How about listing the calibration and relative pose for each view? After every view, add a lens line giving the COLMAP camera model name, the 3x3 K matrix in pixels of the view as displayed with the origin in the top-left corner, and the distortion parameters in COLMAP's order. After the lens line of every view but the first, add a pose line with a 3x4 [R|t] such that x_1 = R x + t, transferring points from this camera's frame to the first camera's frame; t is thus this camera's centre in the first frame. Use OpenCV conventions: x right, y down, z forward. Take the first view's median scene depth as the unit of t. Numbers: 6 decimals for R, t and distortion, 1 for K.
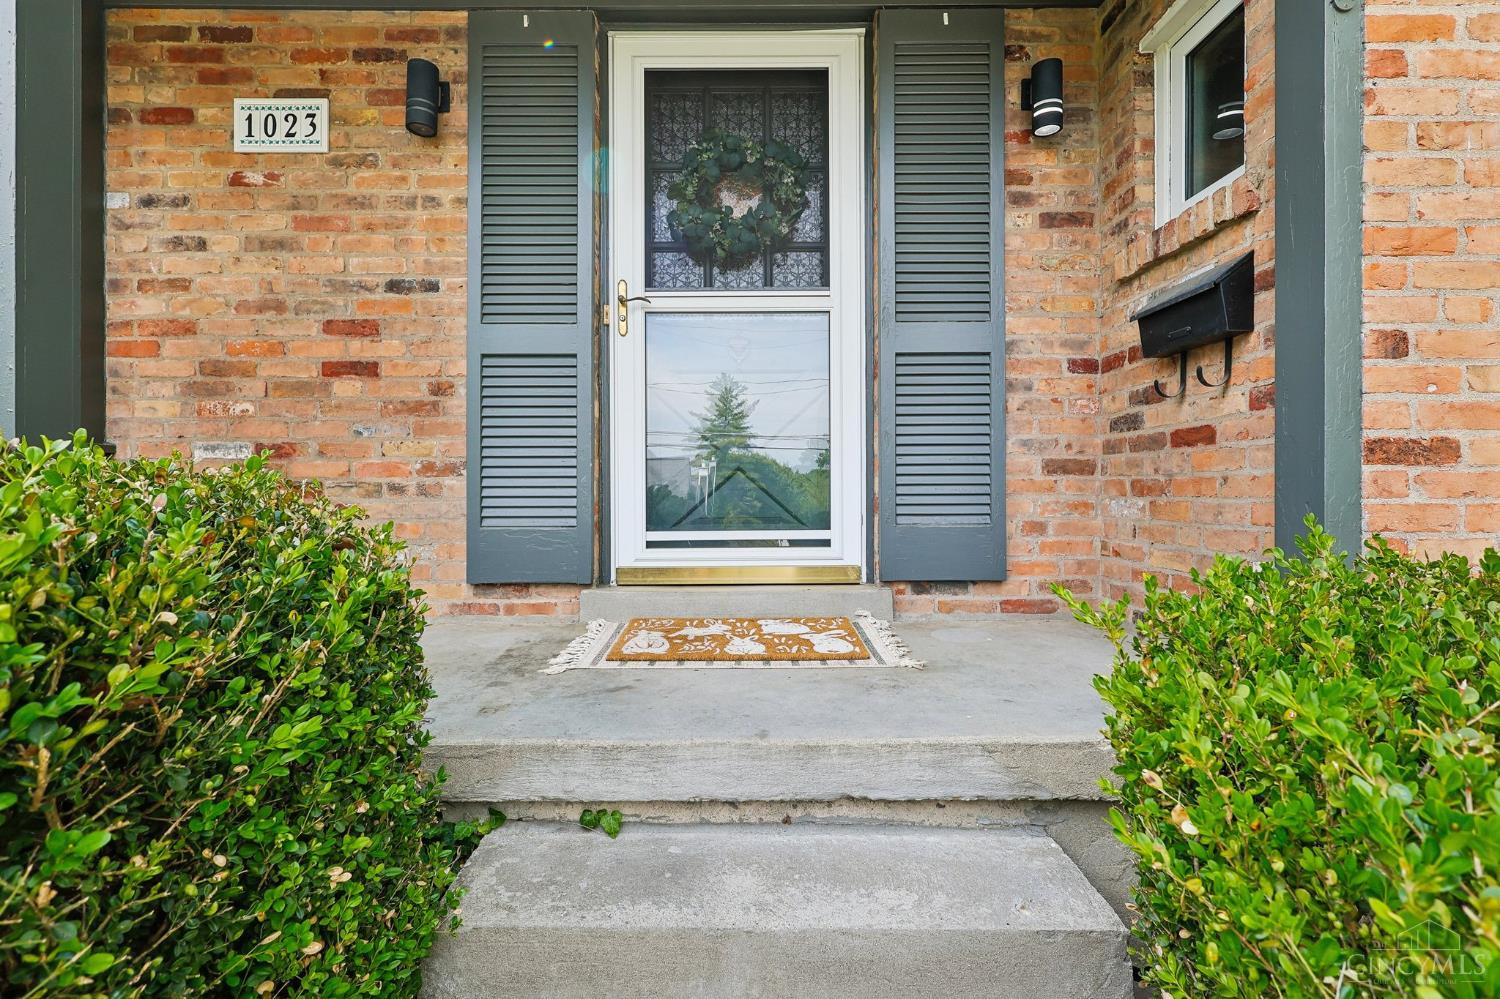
lens RADIAL K [[706.7, 0, 747.6], [0, 706.7, 501.1], [0, 0, 1]] dist [0.000324, 0.000871]
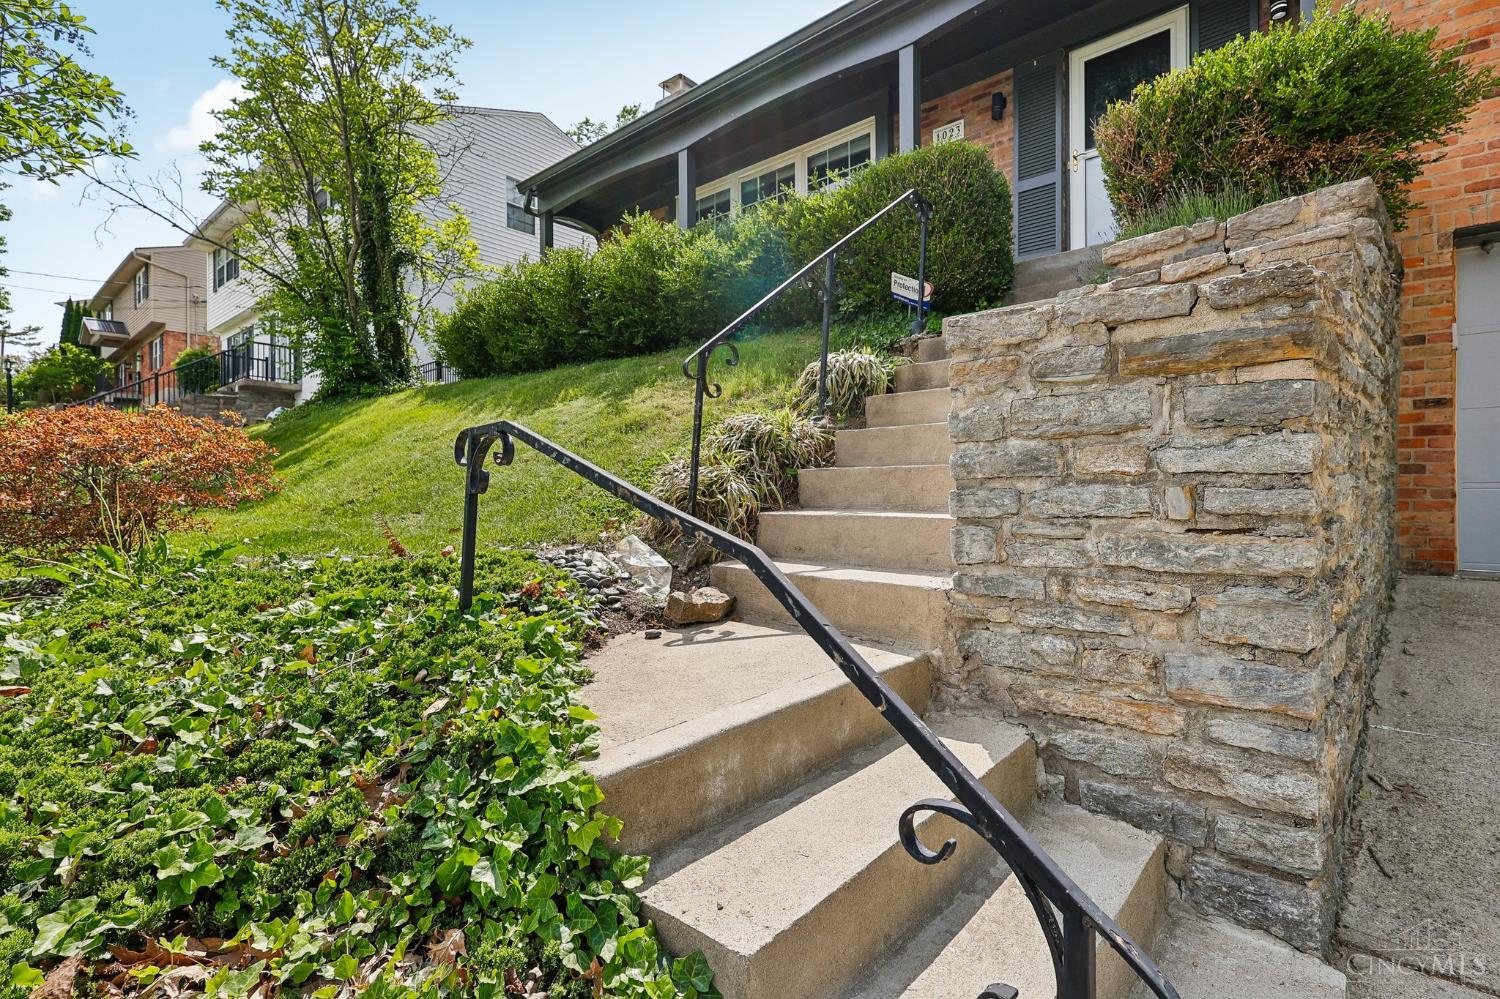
lens RADIAL K [[706.7, 0, 751.9], [0, 706.7, 496.0], [0, 0, 1]] dist [0.000324, 0.000871]
pose [[0.758214, -0.004140, -0.651993, 0.619306], [0.000379, 0.999982, -0.005909, 0.986082], [0.652006, 0.004233, 0.758202, -1.742290]]
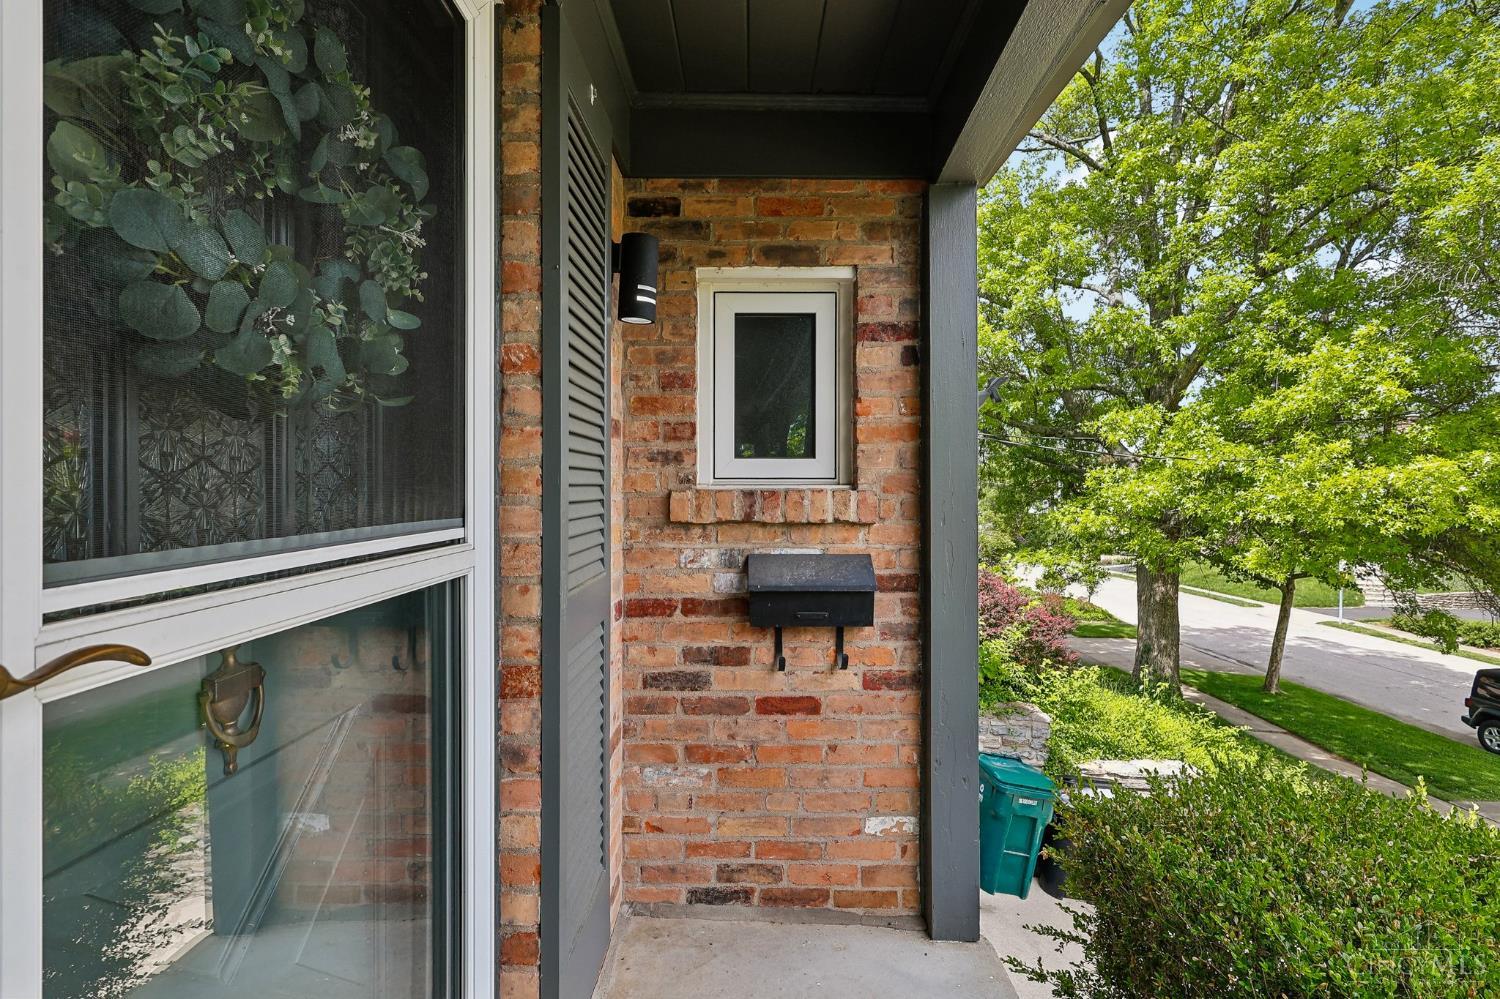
lens RADIAL K [[706.7, 0, 751.5], [0, 706.7, 493.6], [0, 0, 1]] dist [0.000324, 0.000871]
pose [[0.018151, -0.008592, 0.999798, -0.349544], [0.001060, 0.999963, 0.008574, -0.356404], [-0.999835, 0.000904, 0.018159, 0.899856]]
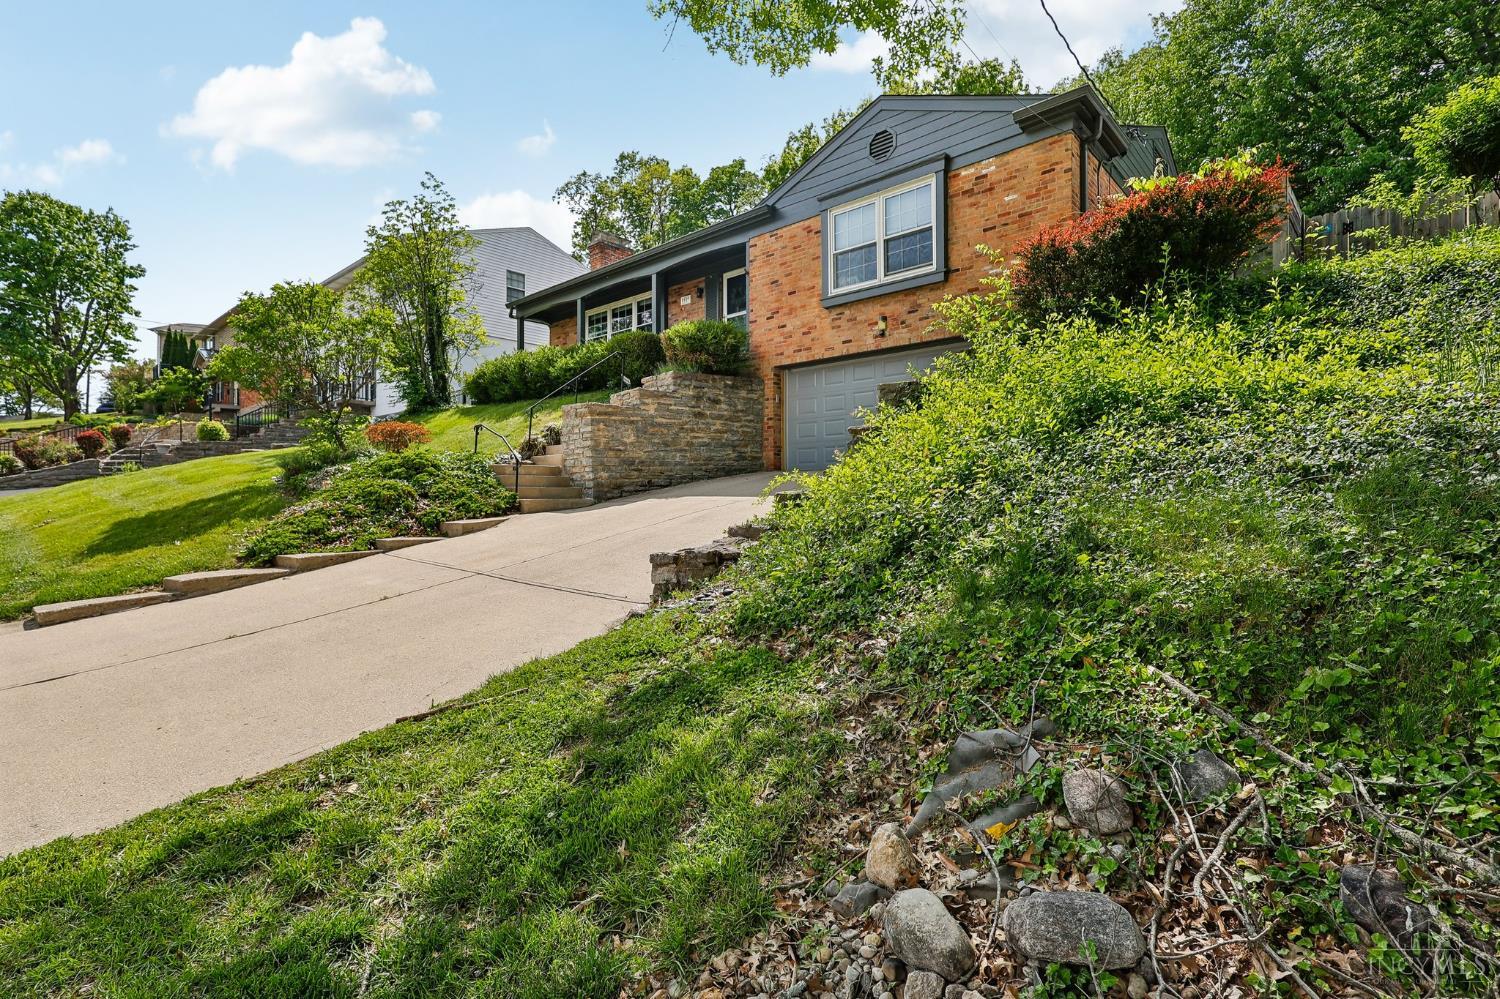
lens RADIAL K [[706.7, 0, 742.4], [0, 706.7, 499.5], [0, 0, 1]] dist [0.000324, 0.000871]
pose [[0.736502, -0.002711, -0.676430, 4.318381], [-0.004582, 0.999949, -0.008997, 1.432310], [0.676420, 0.009726, 0.736452, -3.592213]]
